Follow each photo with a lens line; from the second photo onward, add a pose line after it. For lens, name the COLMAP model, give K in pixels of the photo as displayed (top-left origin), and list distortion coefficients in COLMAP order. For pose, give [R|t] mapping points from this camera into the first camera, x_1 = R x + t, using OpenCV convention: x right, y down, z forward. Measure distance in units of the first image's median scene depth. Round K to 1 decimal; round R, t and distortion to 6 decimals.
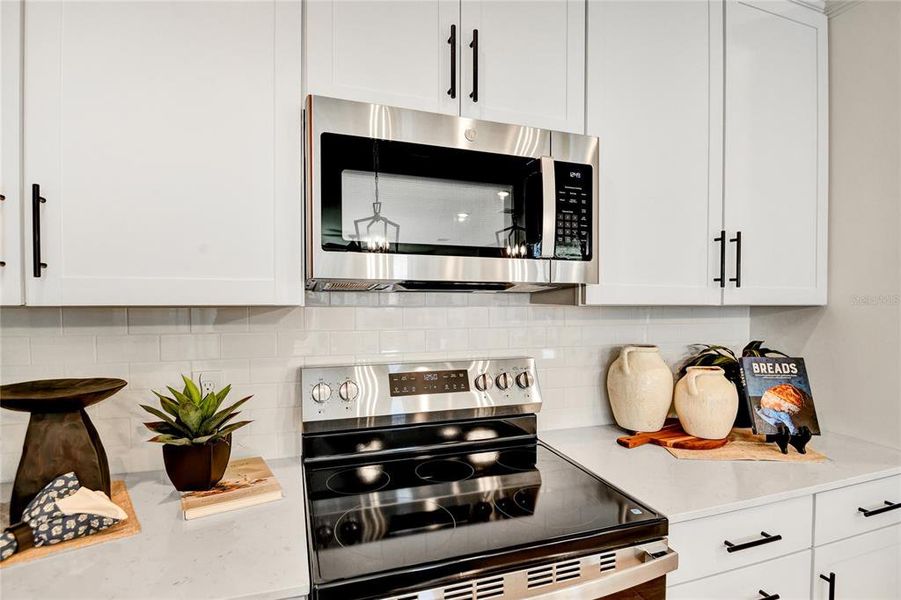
lens RADIAL K [[451.3, 0, 447.8], [0, 451.3, 297.0], [0, 0, 1]] dist [0.059553, -0.067792]
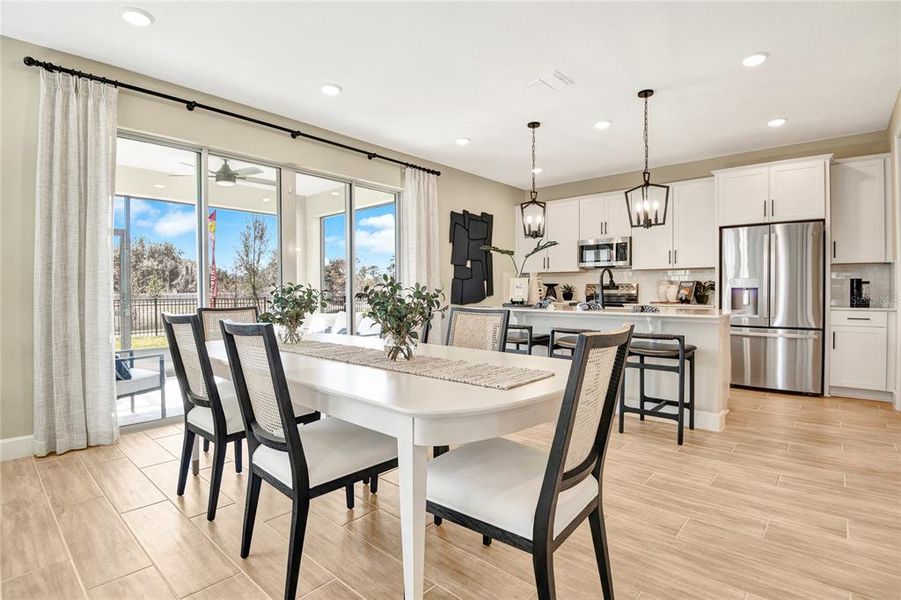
lens RADIAL K [[451.3, 0, 447.8], [0, 451.3, 297.0], [0, 0, 1]] dist [0.059553, -0.067792]
pose [[0.476594, 0.009167, -0.879076, 4.444231], [-0.003627, 0.999958, 0.008461, 0.328229], [0.879116, -0.000844, 0.476607, -3.683574]]
